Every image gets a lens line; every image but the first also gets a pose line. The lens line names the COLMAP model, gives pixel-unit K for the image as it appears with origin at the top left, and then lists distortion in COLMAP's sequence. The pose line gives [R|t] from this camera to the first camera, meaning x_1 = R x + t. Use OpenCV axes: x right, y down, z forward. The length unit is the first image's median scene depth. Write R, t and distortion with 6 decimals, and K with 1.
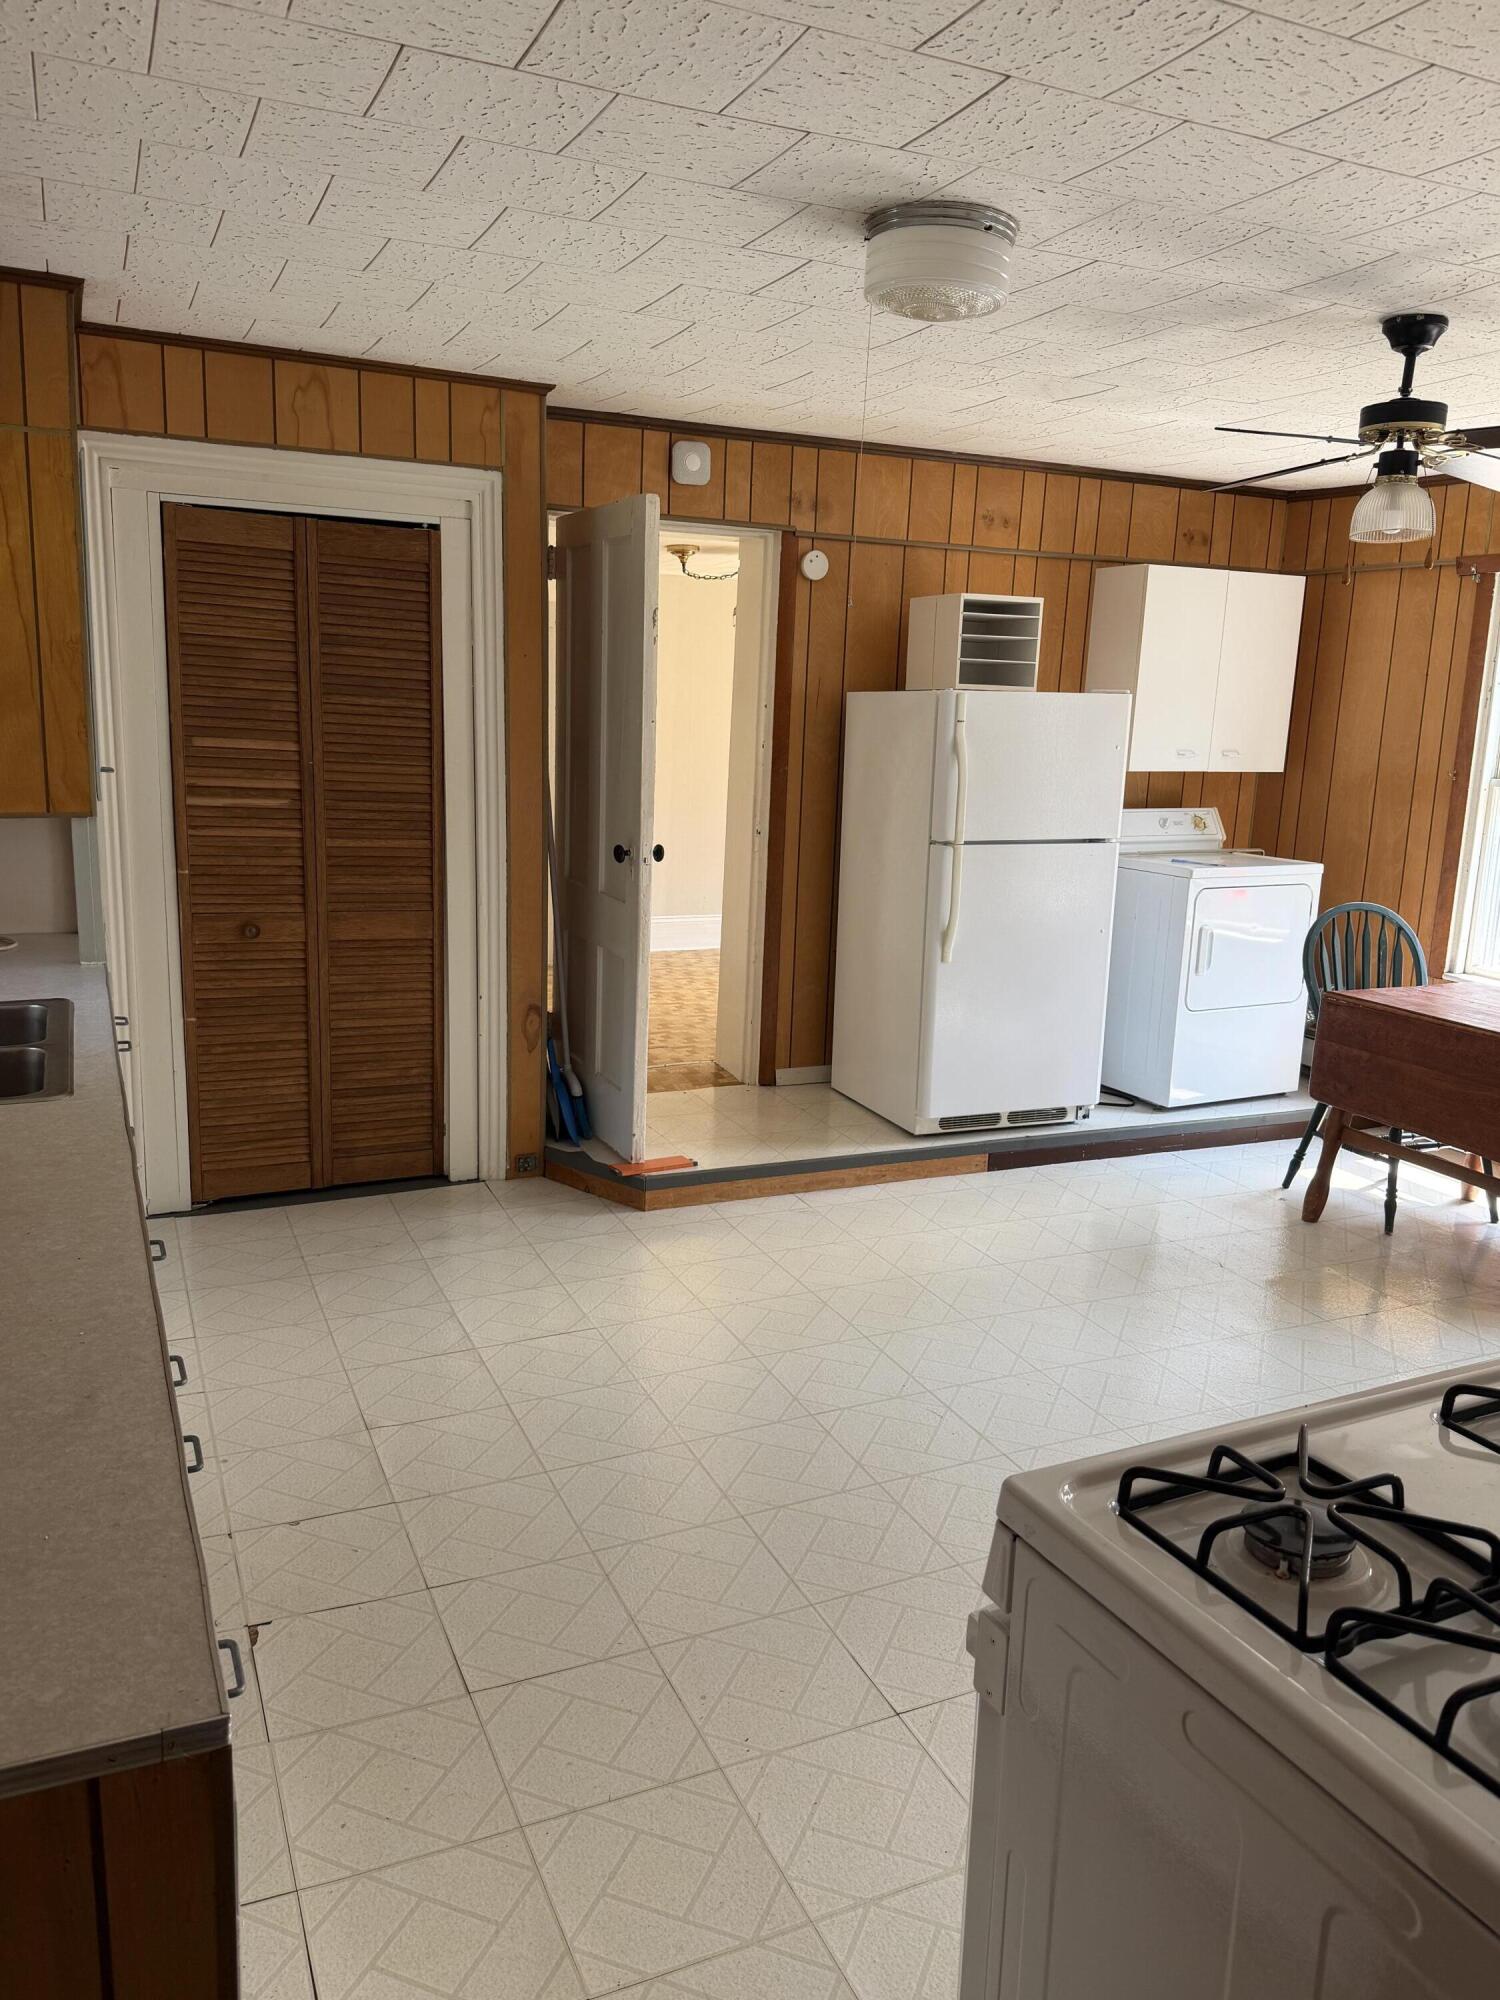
lens RADIAL K [[1455.9, 0, 754.5], [0, 1455.9, 997.1], [0, 0, 1]] dist [0.069922, -0.026659]
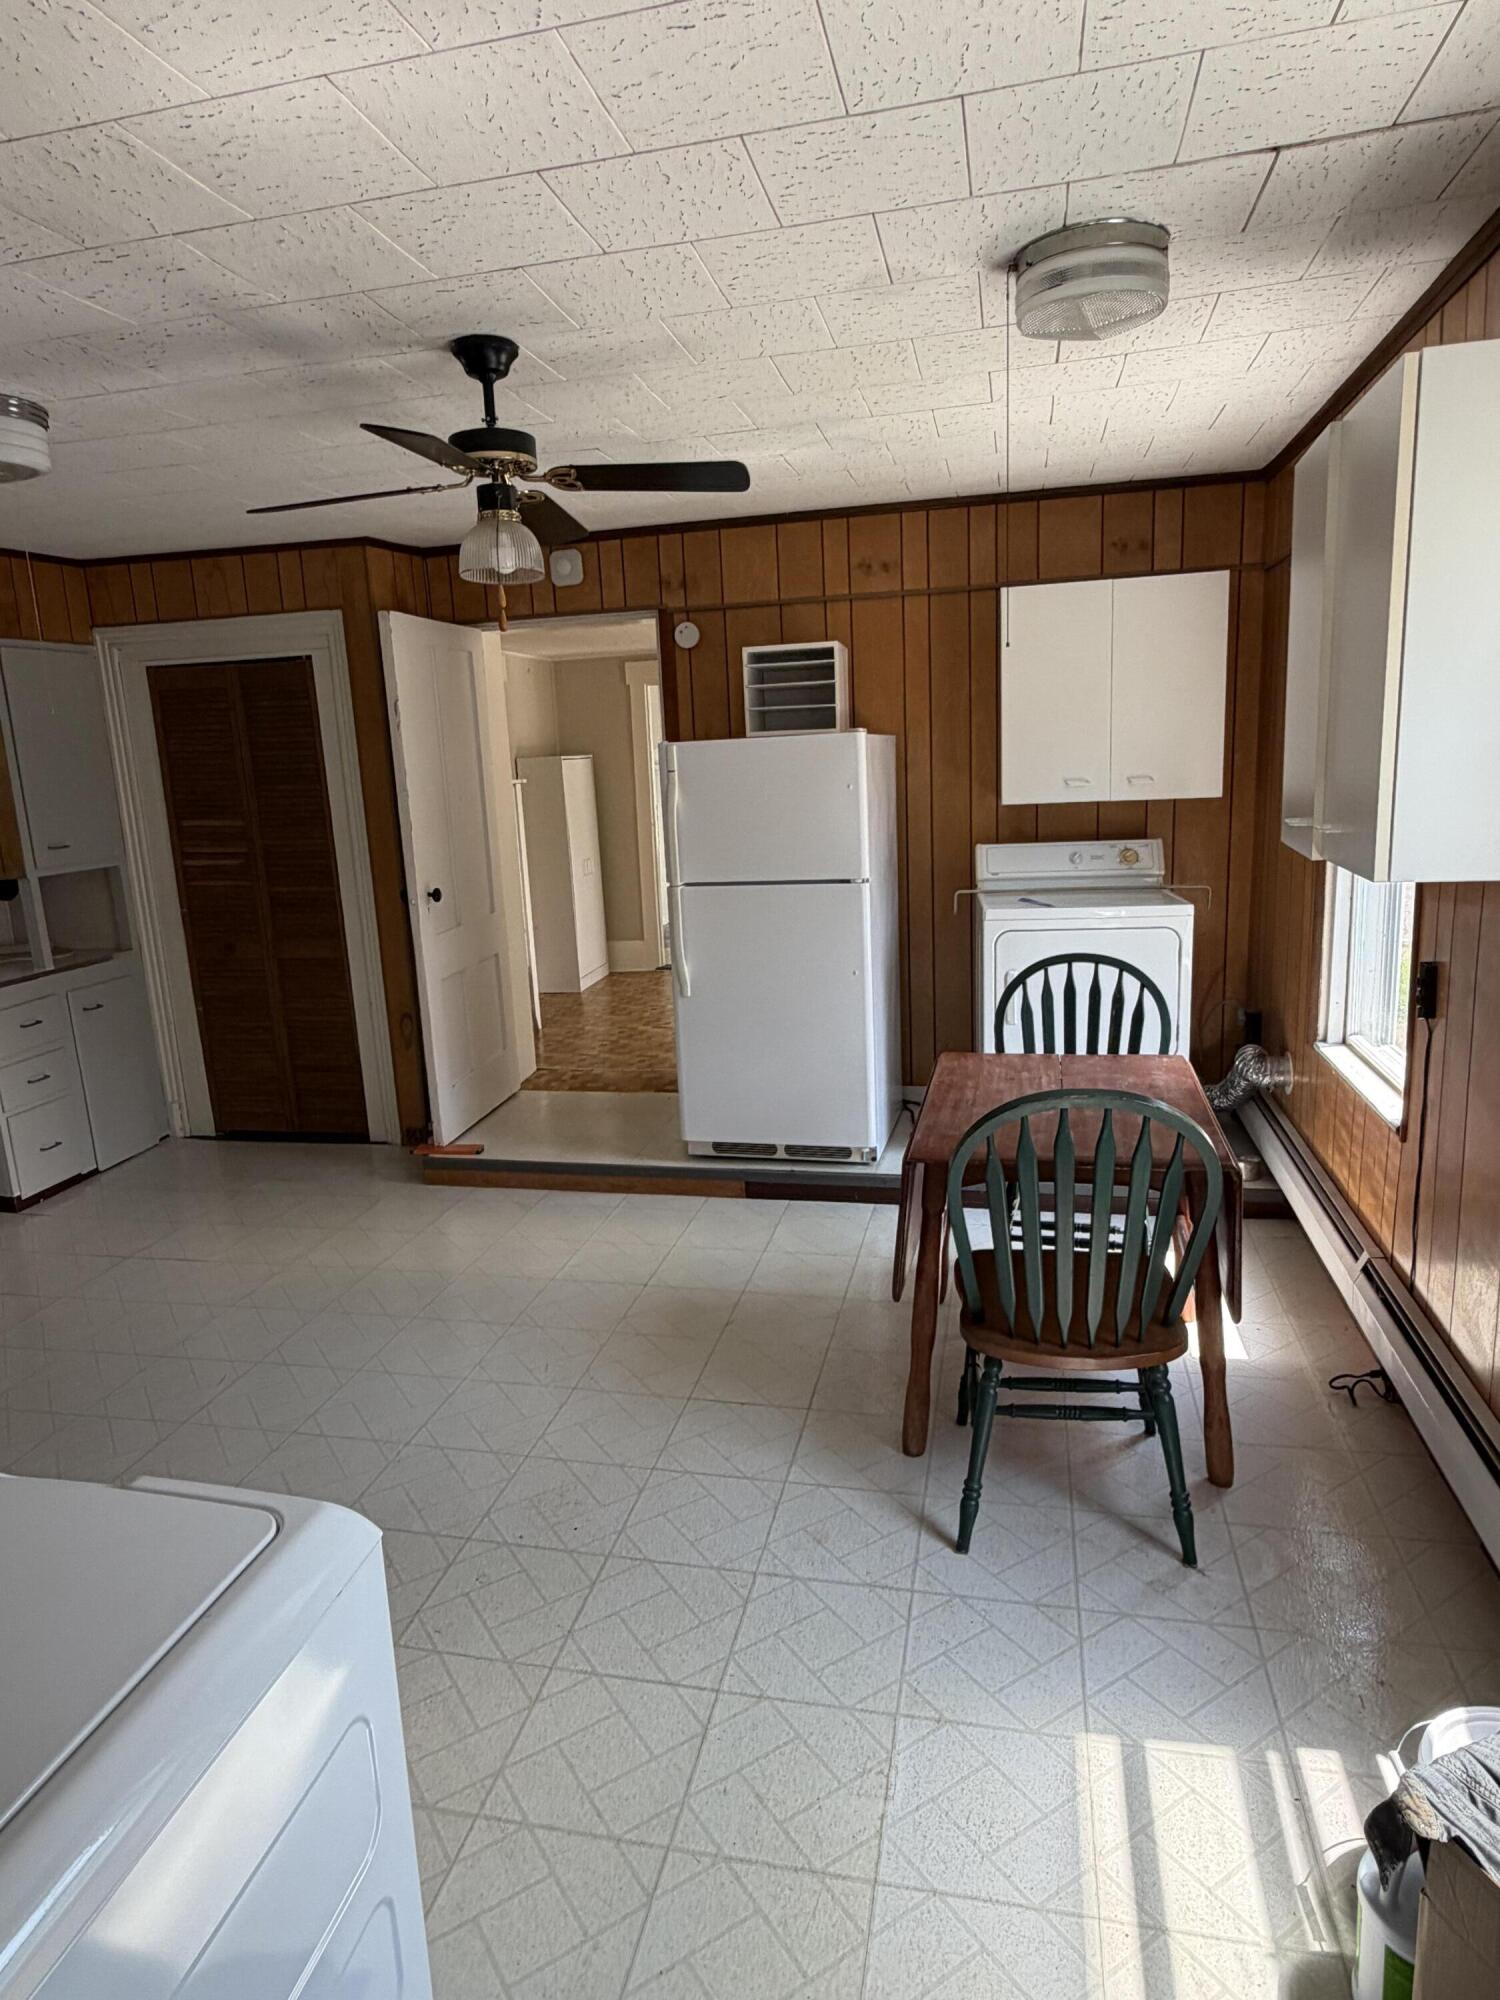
lens RADIAL K [[1190.8, 0, 750.4], [0, 1190.8, 996.1], [0, 0, 1]] dist [-0.008956, 0.002226]
pose [[0.791776, 0.050195, -0.608746, 0.664423], [-0.050031, 0.998598, 0.017267, -0.039219], [0.608759, 0.016785, 0.793177, 0.321422]]
